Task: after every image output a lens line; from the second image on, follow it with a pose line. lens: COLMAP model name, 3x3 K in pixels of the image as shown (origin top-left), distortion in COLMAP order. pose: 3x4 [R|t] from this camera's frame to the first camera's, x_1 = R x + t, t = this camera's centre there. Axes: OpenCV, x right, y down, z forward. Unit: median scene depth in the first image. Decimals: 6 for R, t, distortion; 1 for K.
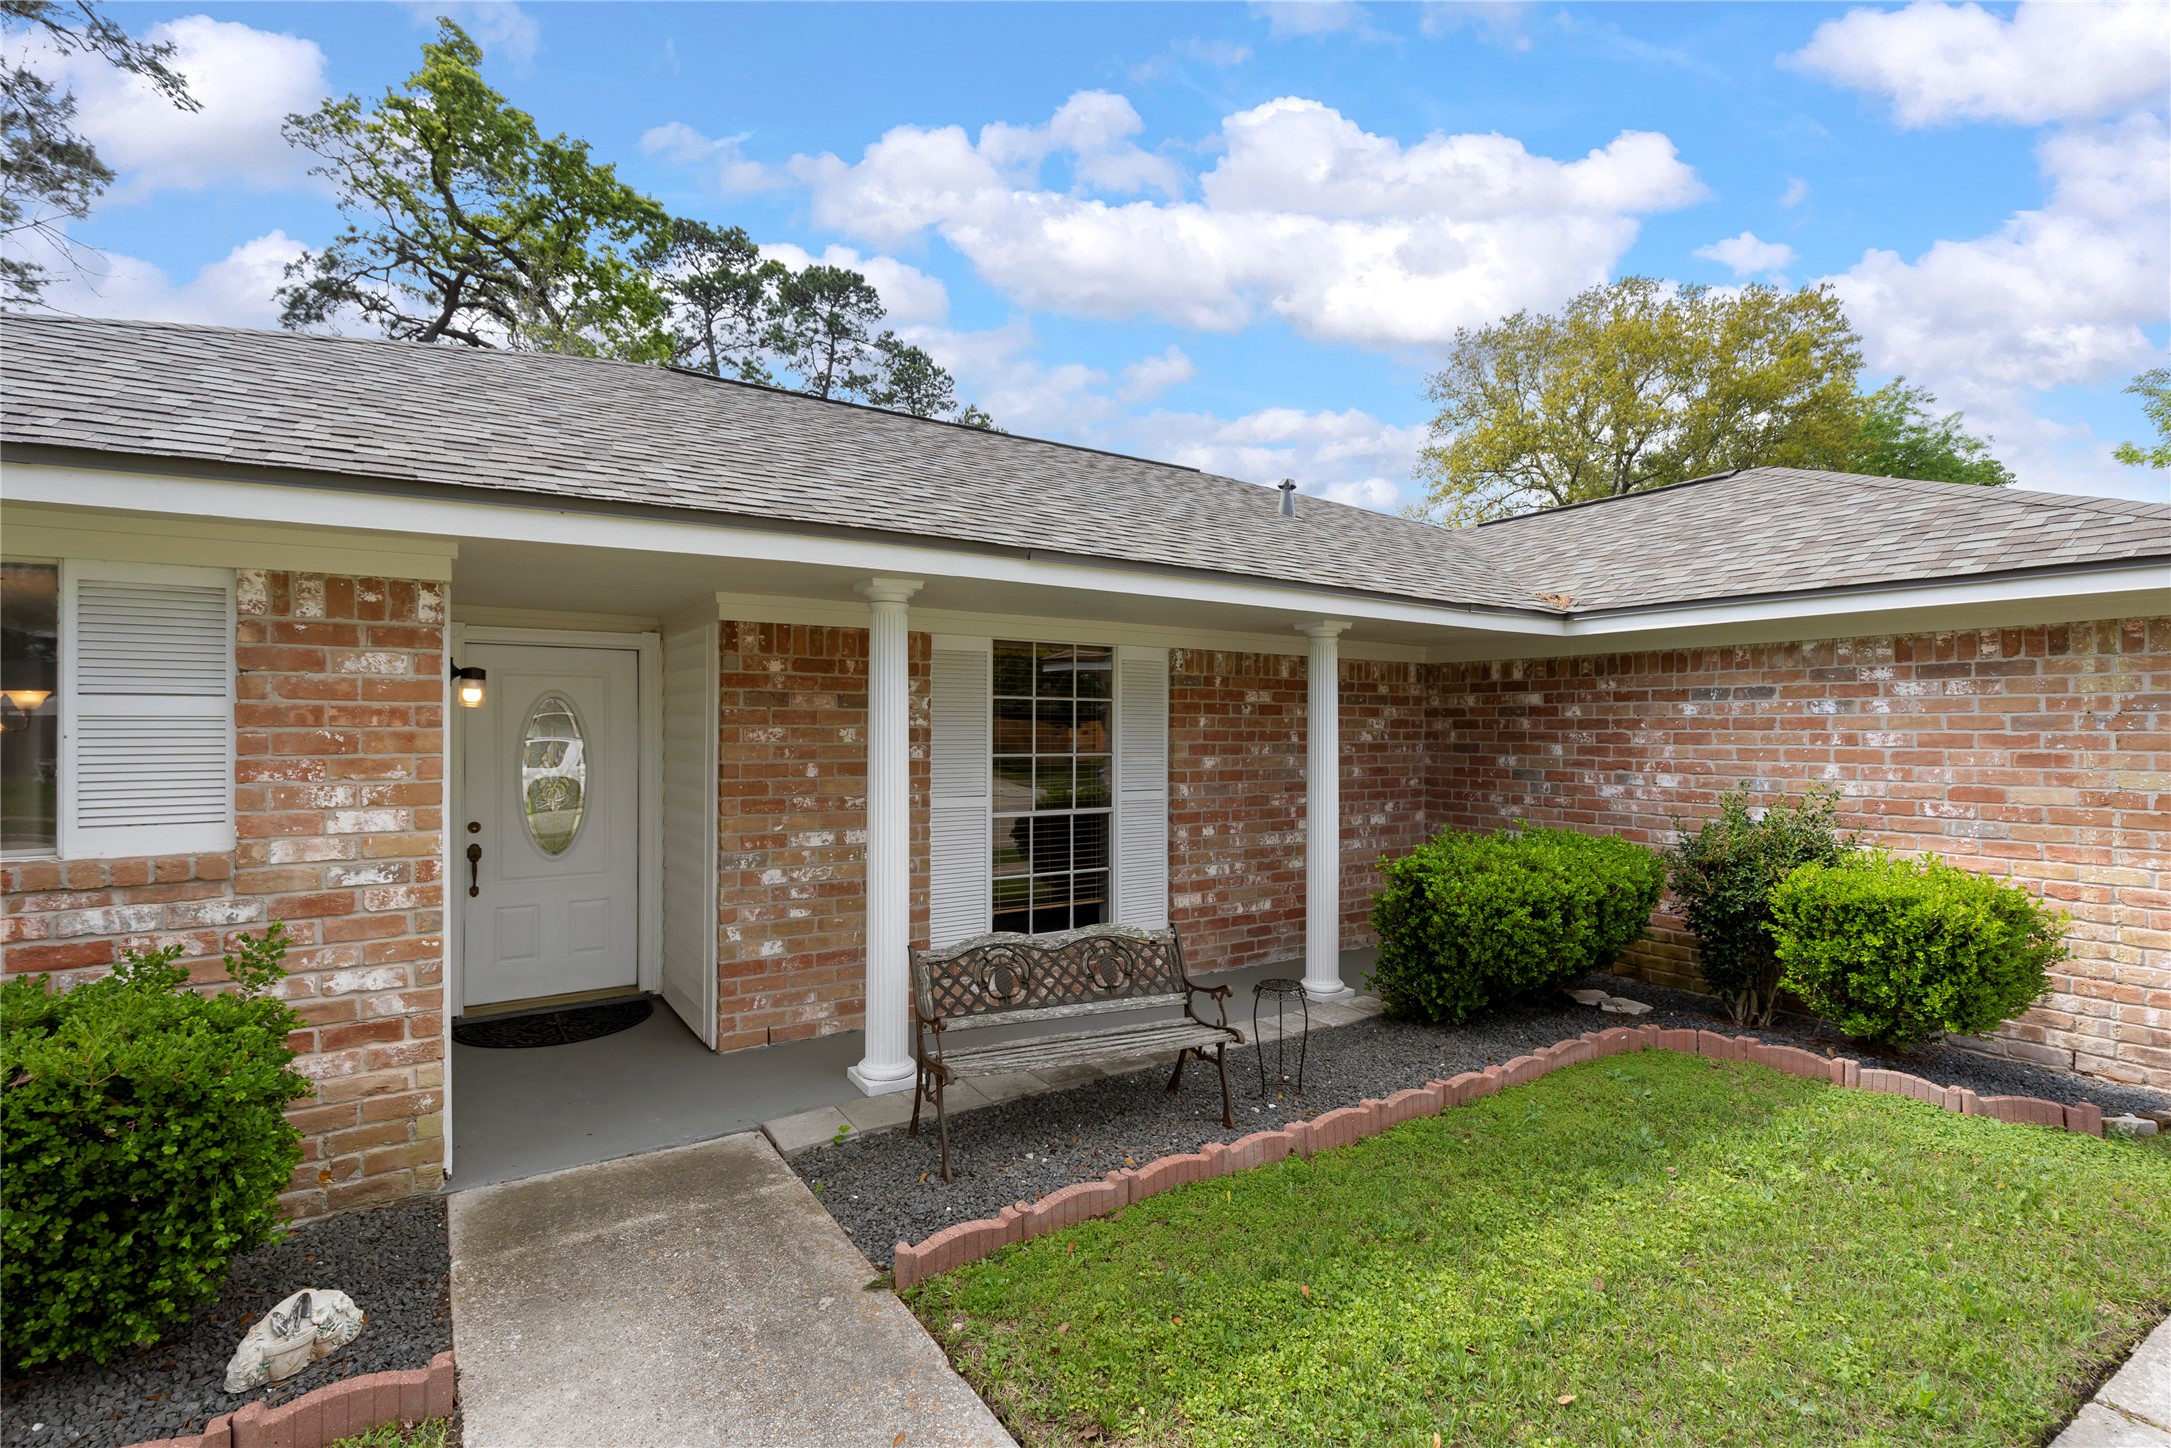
lens RADIAL K [[1005.2, 0, 1078.3], [0, 1005.2, 732.7], [0, 0, 1]] dist [0.005022, 0.000660]
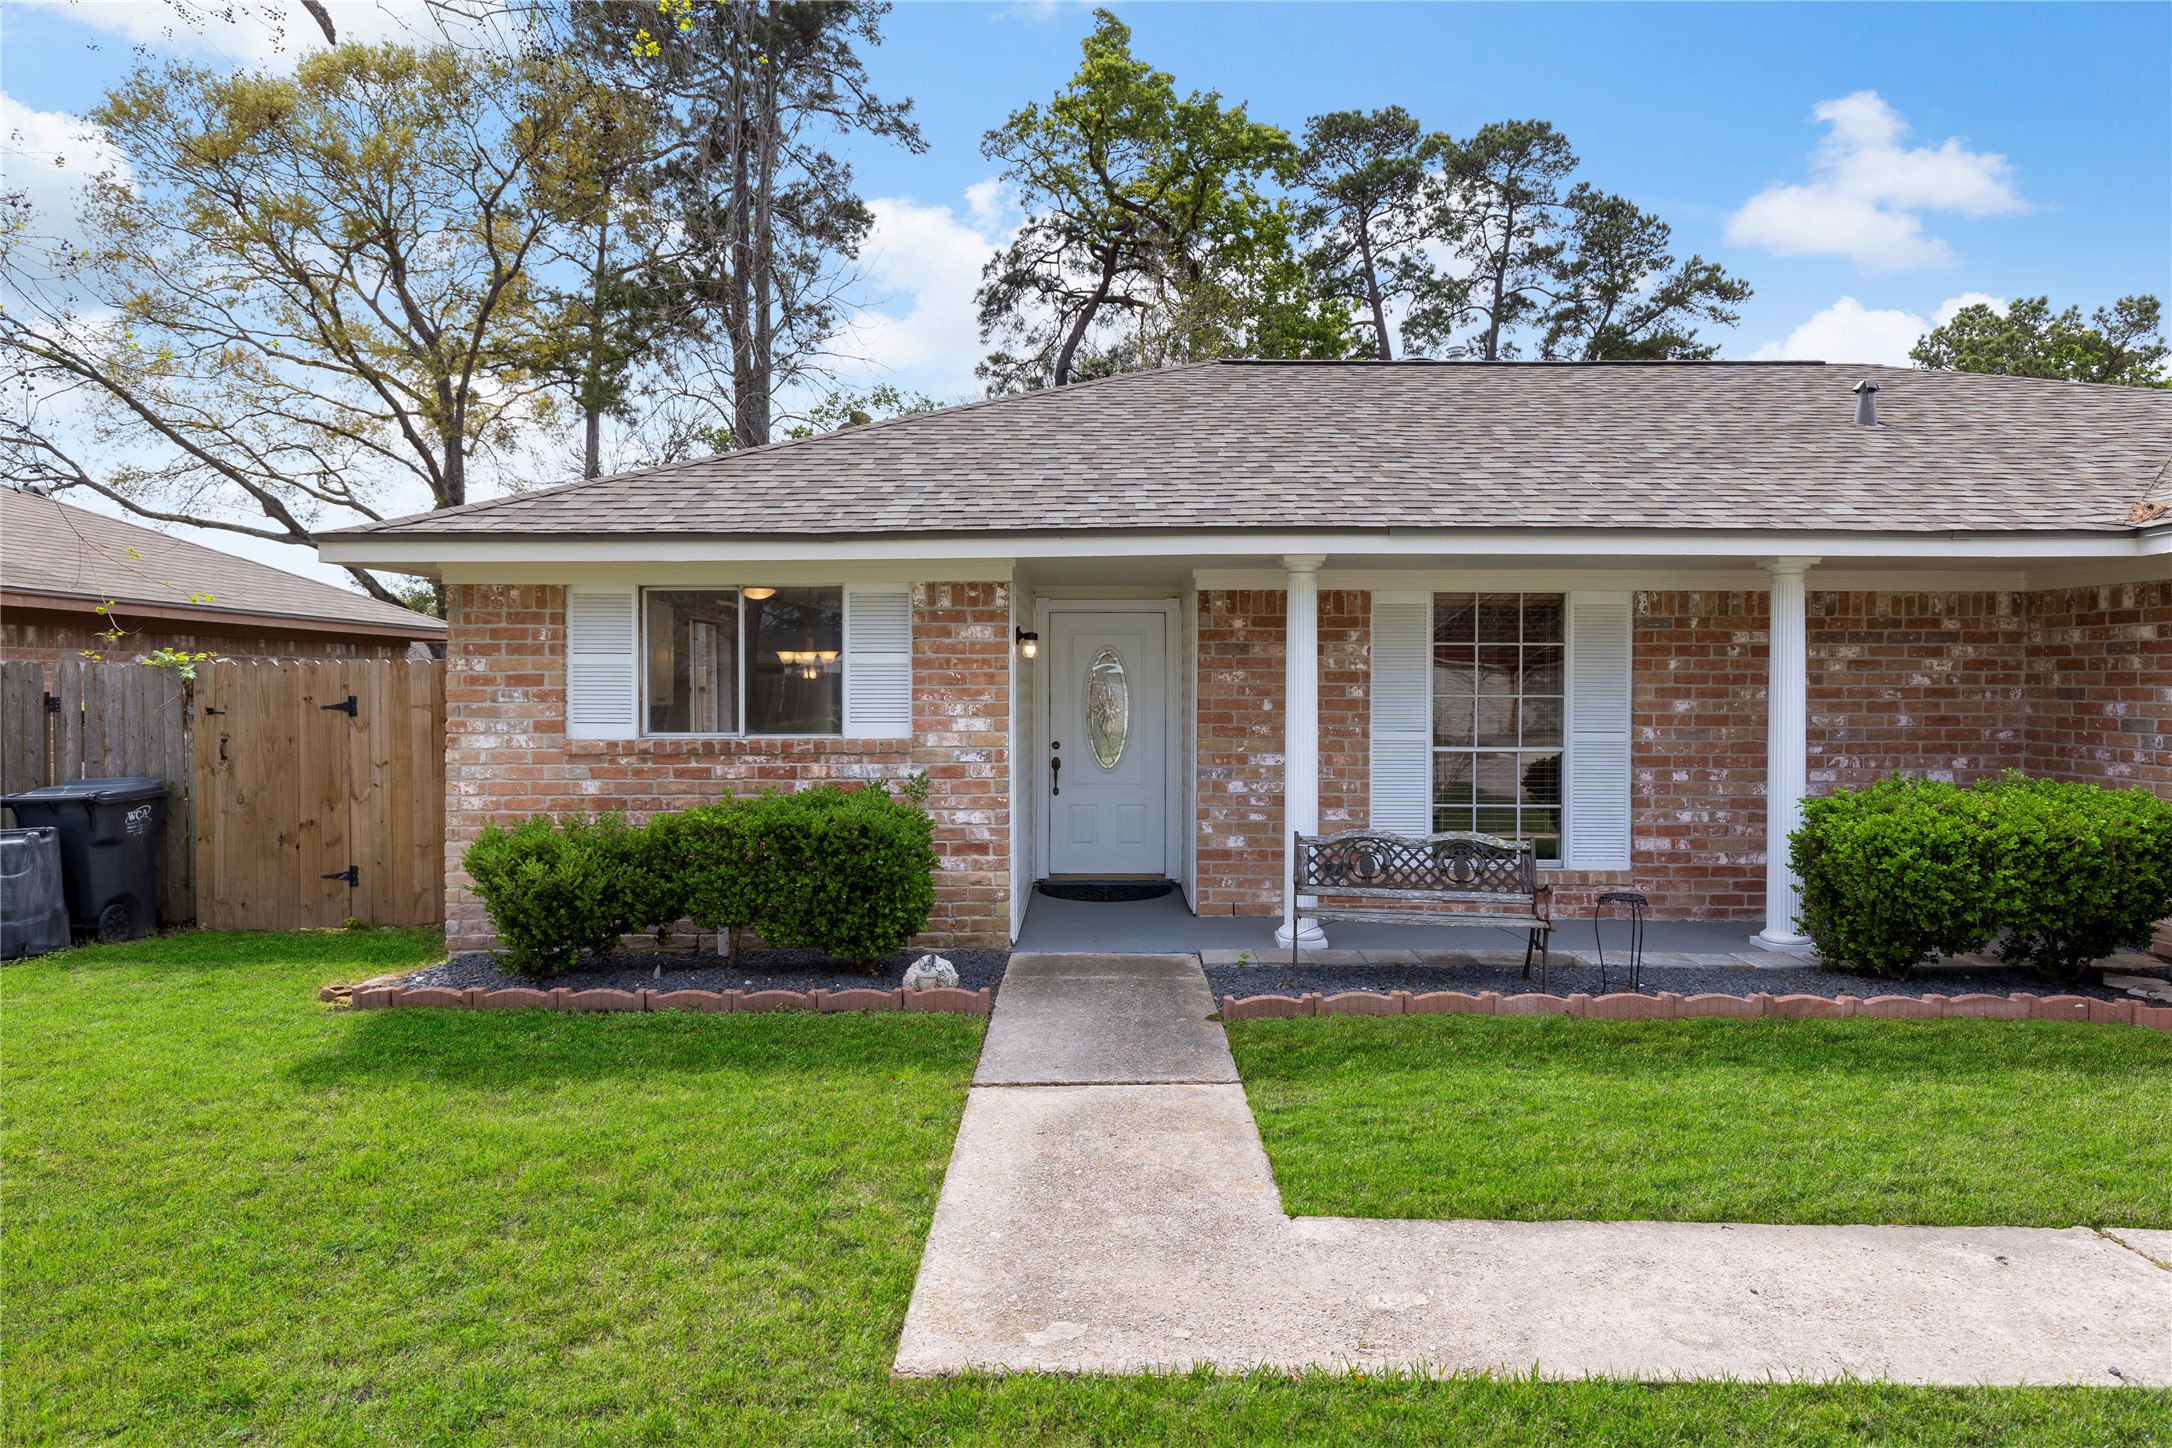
lens RADIAL K [[1250.1, 0, 1085.2], [0, 1250.1, 709.6], [0, 0, 1]] dist [0.012136, 0.002818]
pose [[0.828025, 0.009928, -0.560603, 0.329955], [-0.001368, 0.999876, 0.015686, 0.014720], [0.560690, -0.012221, 0.827936, -0.332204]]
